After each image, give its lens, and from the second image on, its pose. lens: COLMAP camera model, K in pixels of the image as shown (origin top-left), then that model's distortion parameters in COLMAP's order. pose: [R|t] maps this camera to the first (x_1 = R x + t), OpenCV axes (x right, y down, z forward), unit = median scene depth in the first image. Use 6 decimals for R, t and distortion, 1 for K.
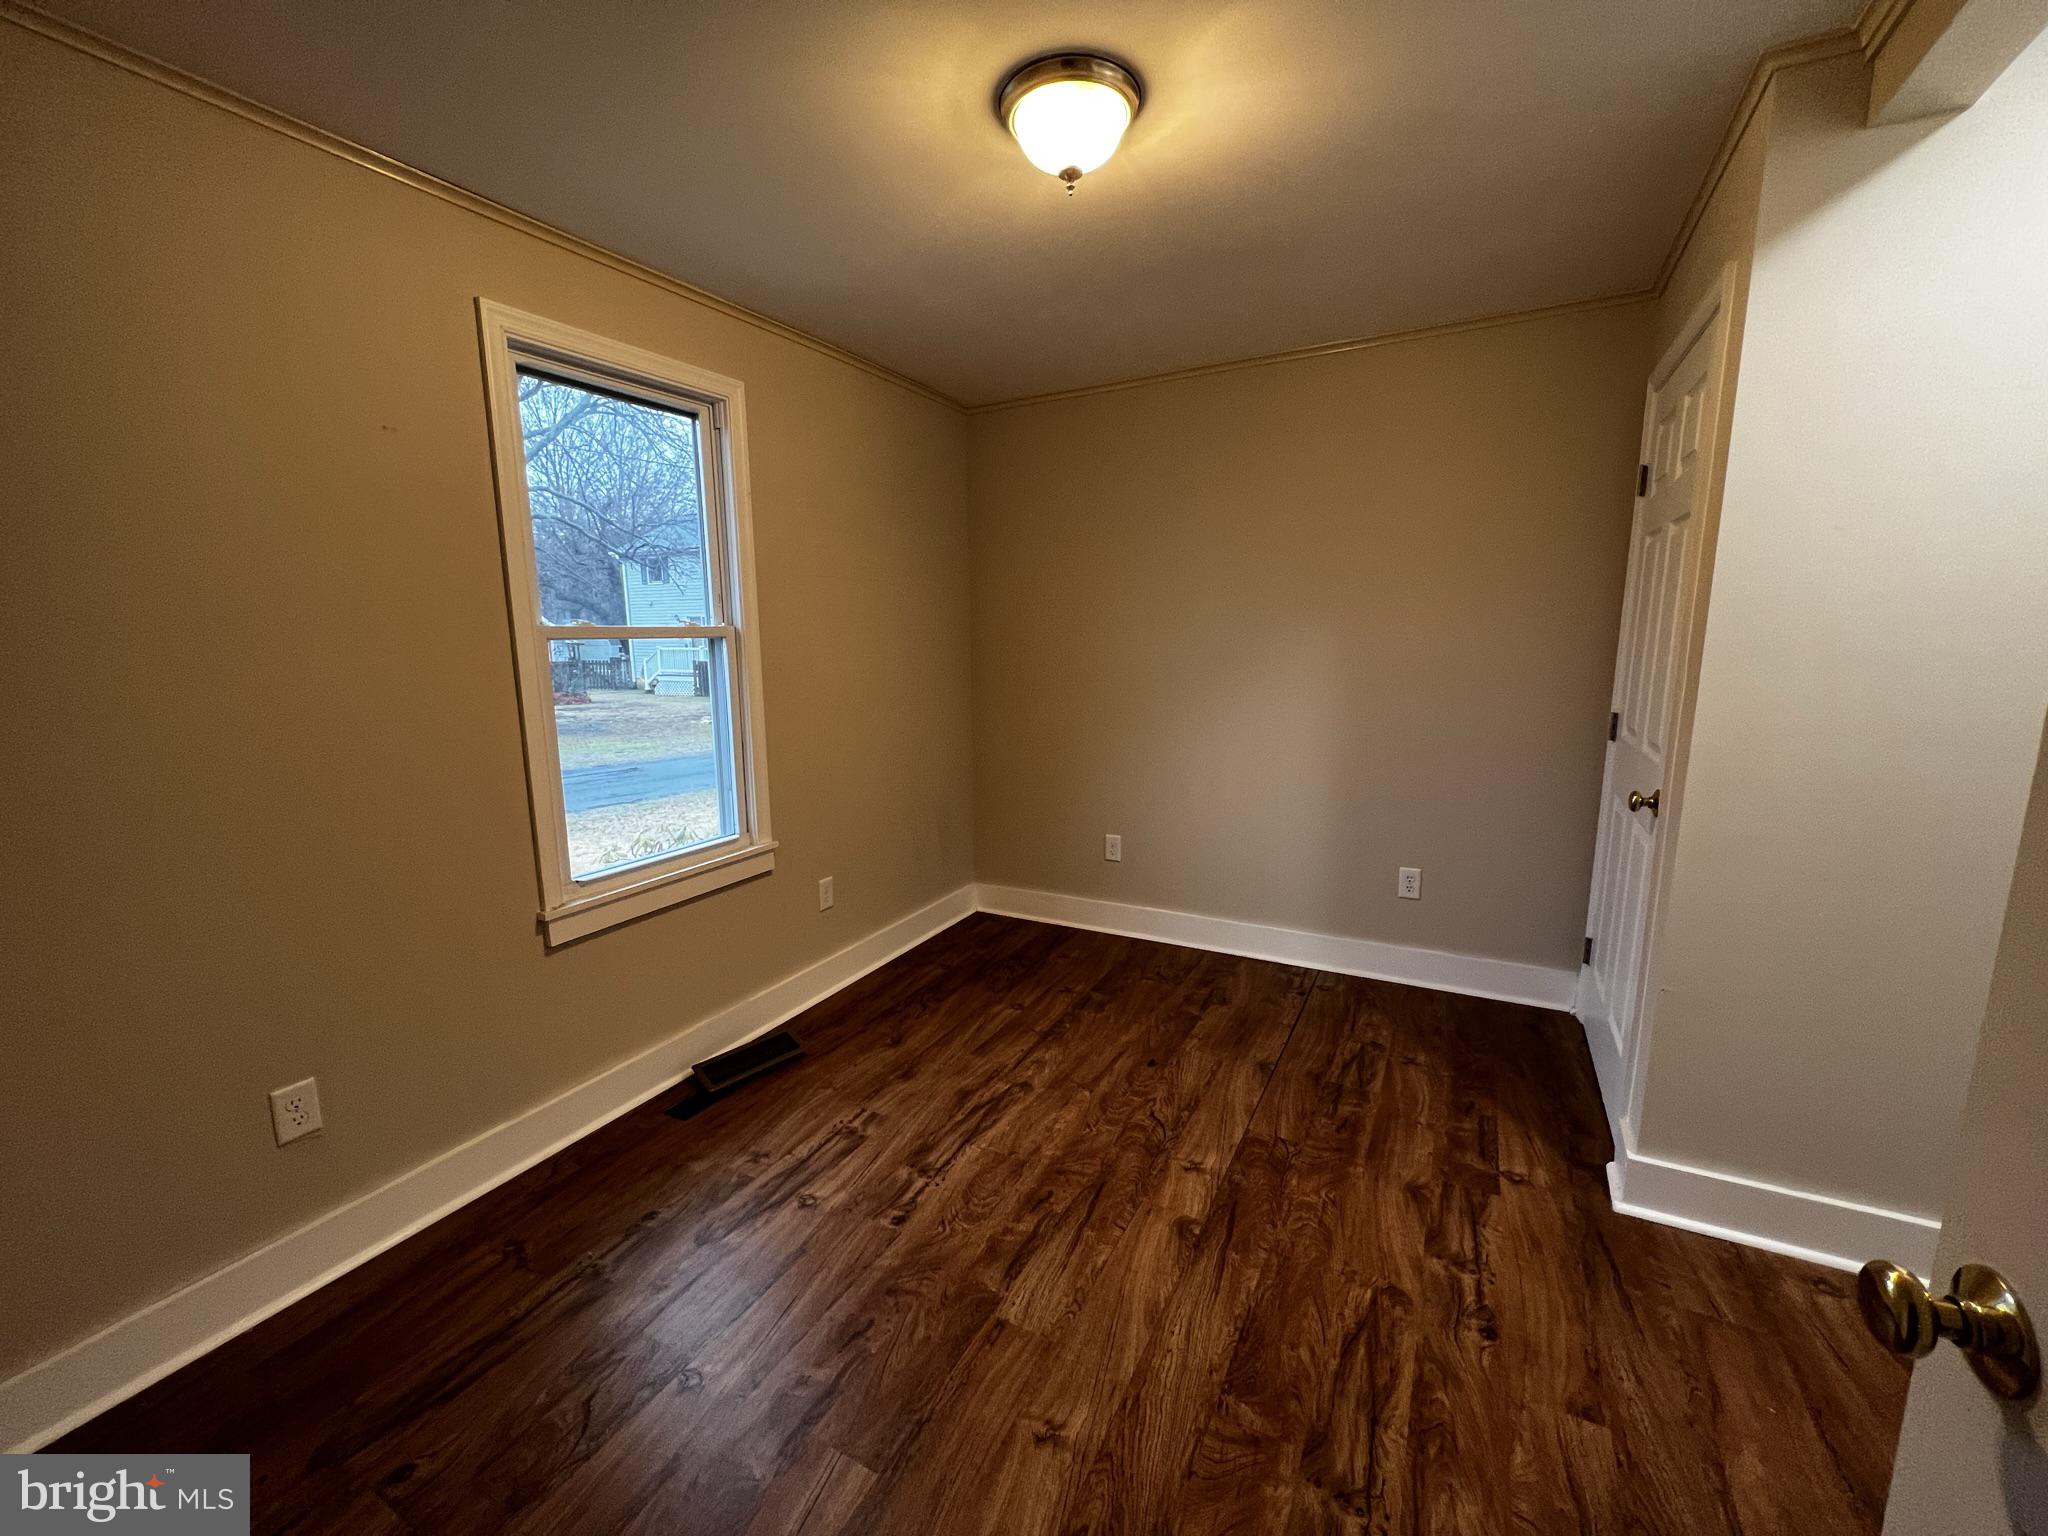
lens RADIAL K [[814.4, 0, 1011.2], [0, 814.4, 760.7], [0, 0, 1]] dist [0.000725, 0.000349]
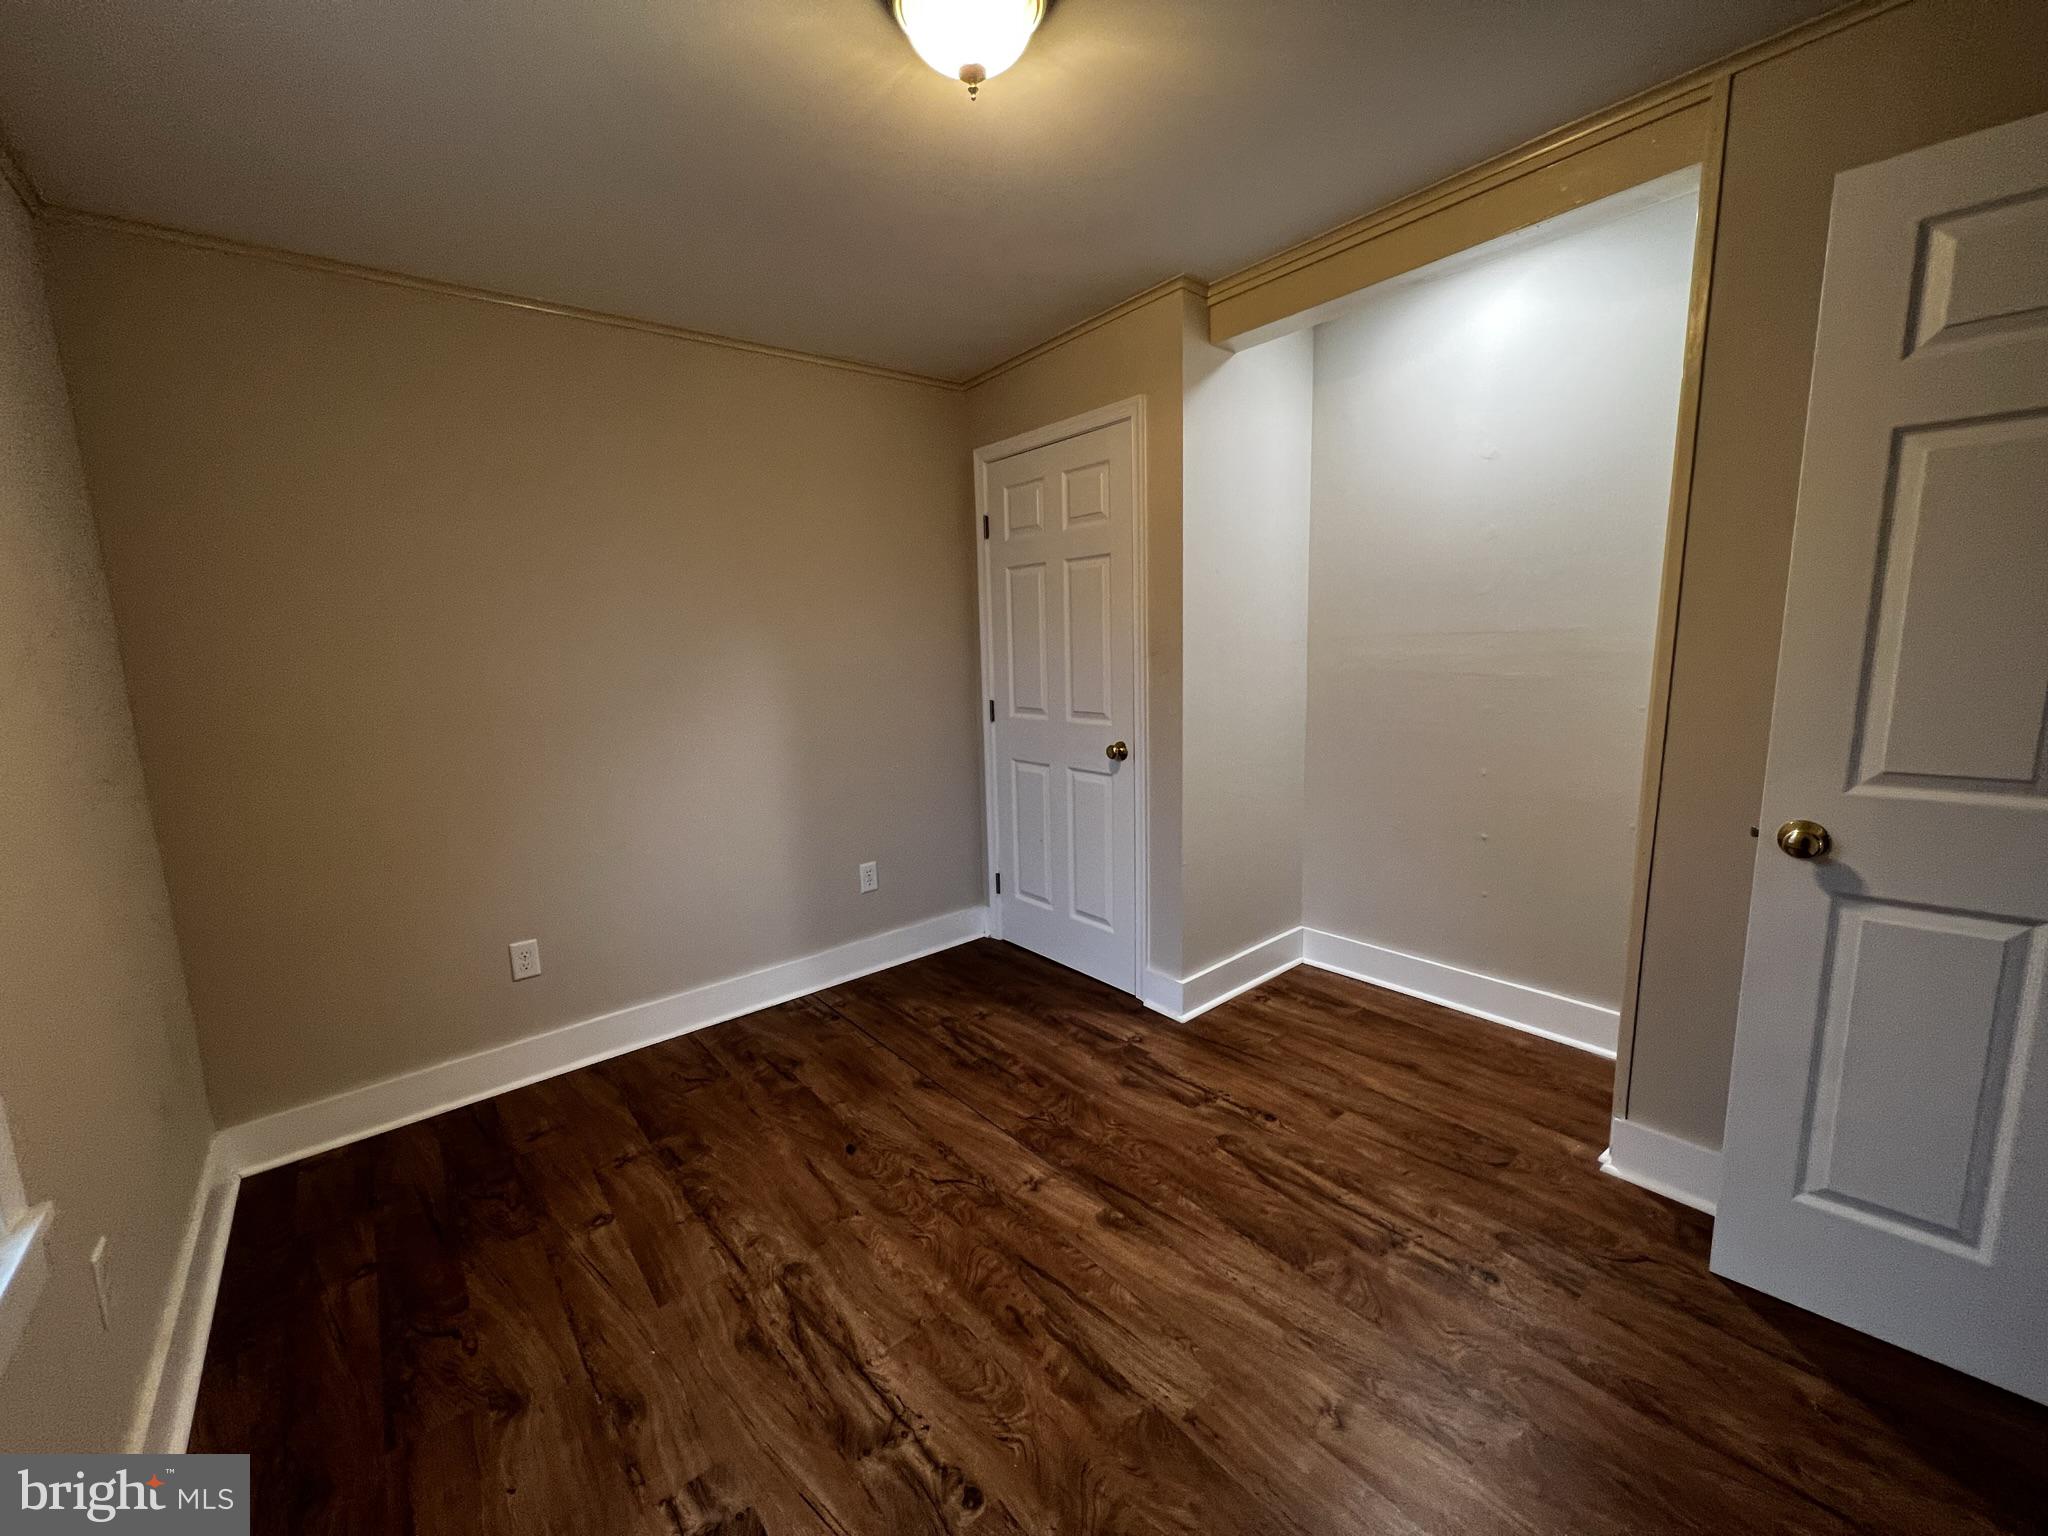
lens RADIAL K [[814.4, 0, 1016.3], [0, 814.4, 770.1], [0, 0, 1]] dist [0.000725, 0.000349]
pose [[0.373200, -0.149337, 0.915653, -0.599022], [0.172989, 0.980852, 0.089464, -0.078256], [-0.911481, 0.125010, 0.391887, 0.569884]]
